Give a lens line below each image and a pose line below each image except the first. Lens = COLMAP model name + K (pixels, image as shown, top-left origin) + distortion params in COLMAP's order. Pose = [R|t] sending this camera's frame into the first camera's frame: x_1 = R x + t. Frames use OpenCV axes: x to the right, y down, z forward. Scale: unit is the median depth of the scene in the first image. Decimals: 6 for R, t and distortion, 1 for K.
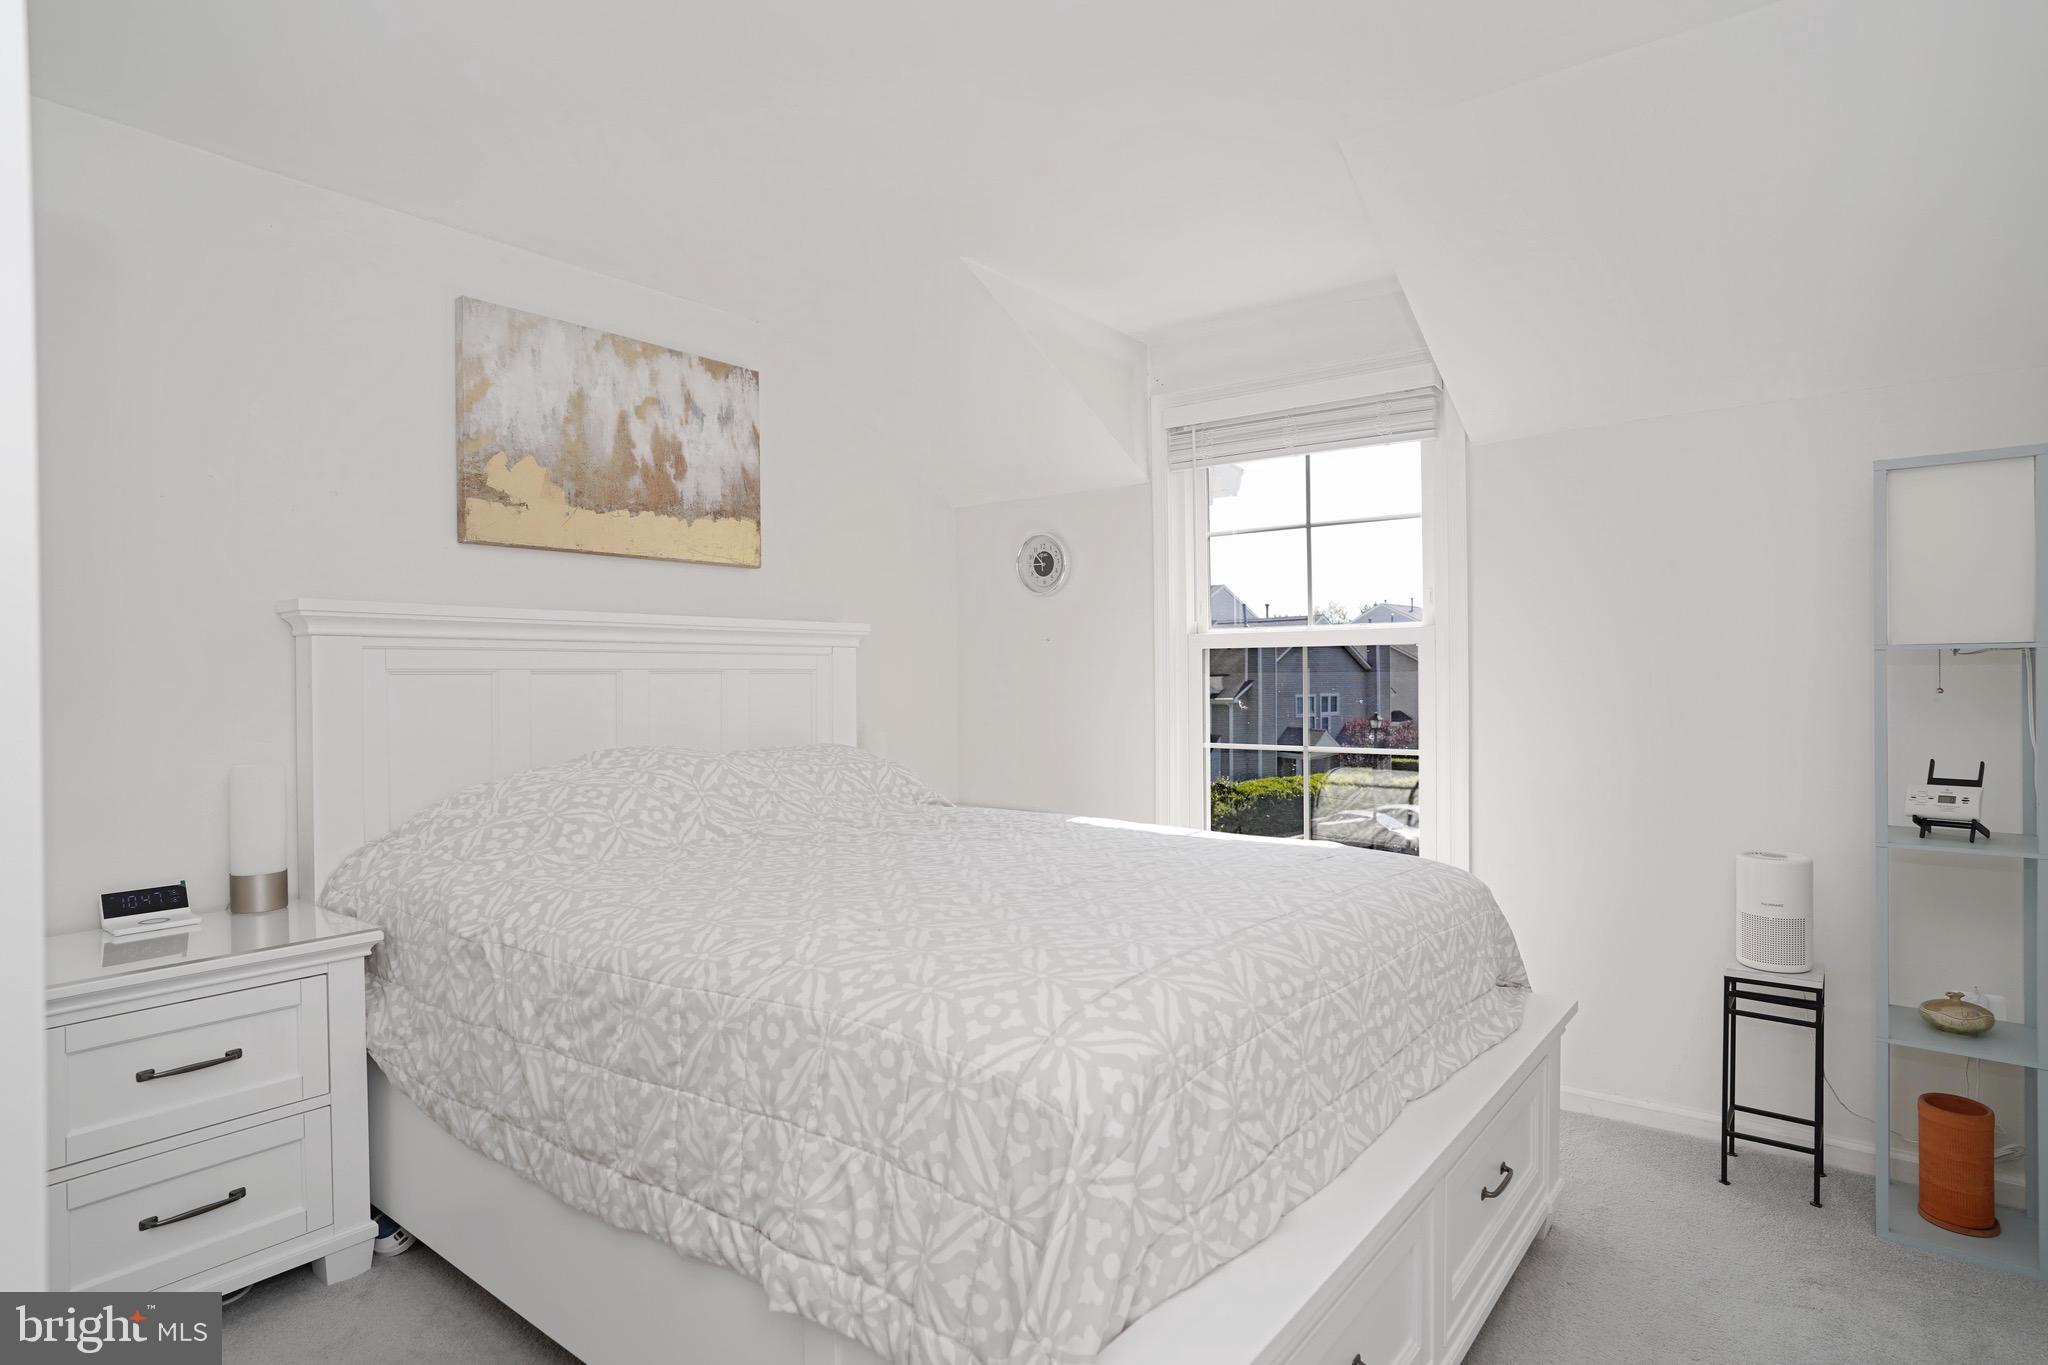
lens RADIAL K [[1085.4, 0, 1024.0], [0, 1085.4, 682.5], [0, 0, 1]] dist [-0.051134, 0.024885]
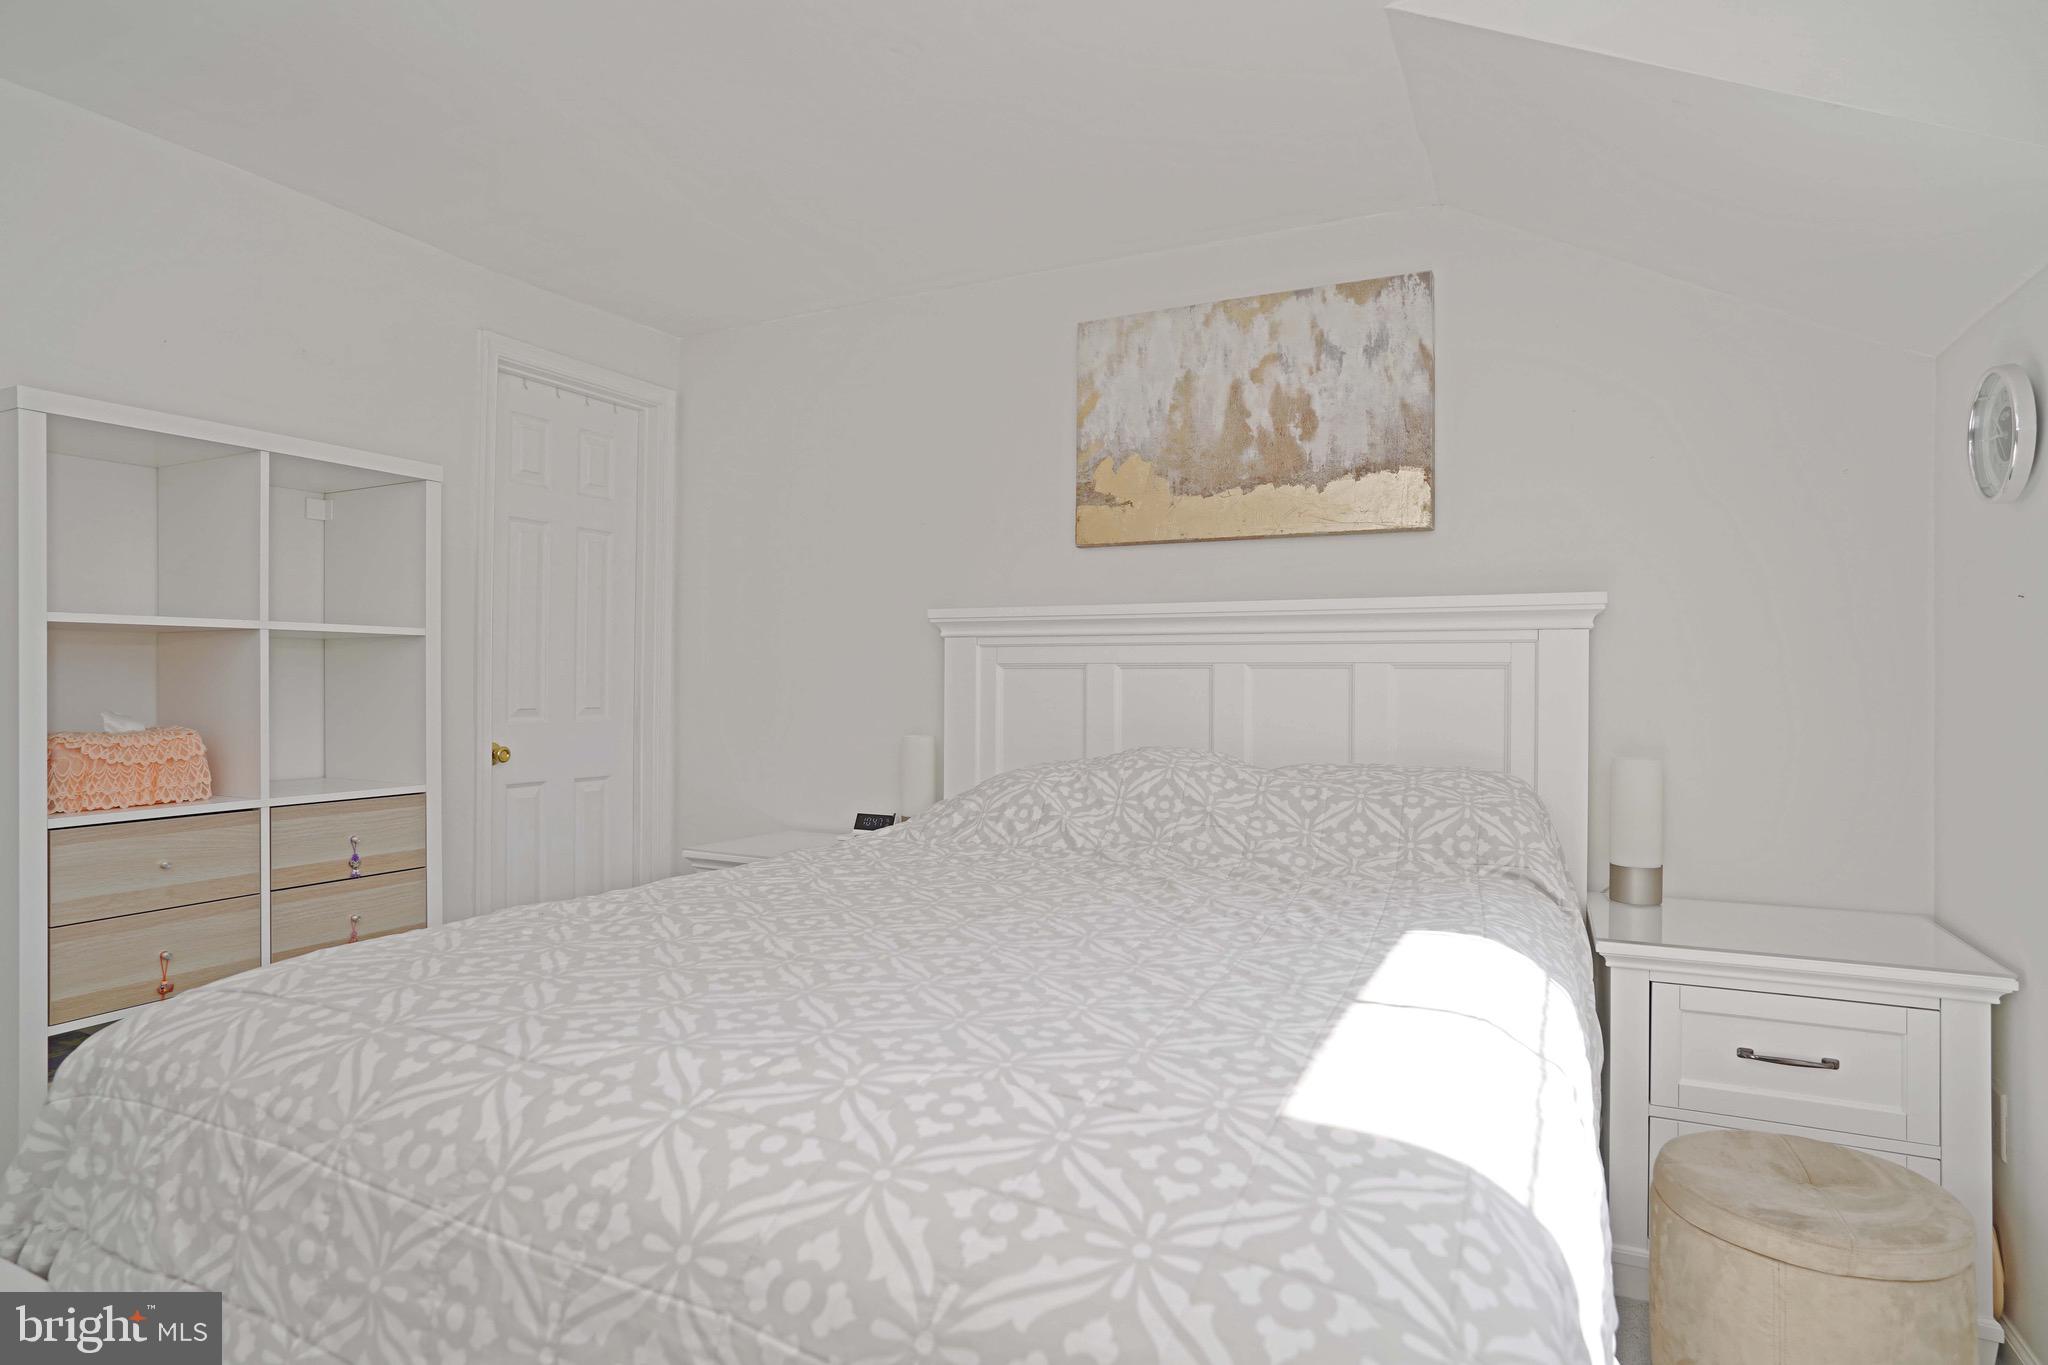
lens RADIAL K [[1085.4, 0, 1024.0], [0, 1085.4, 682.5], [0, 0, 1]] dist [-0.051134, 0.024885]
pose [[0.213320, 0.011788, -0.976911, 0.475478], [-0.012400, 0.999879, 0.009357, -0.002176], [0.976904, 0.010118, 0.213441, 0.617311]]
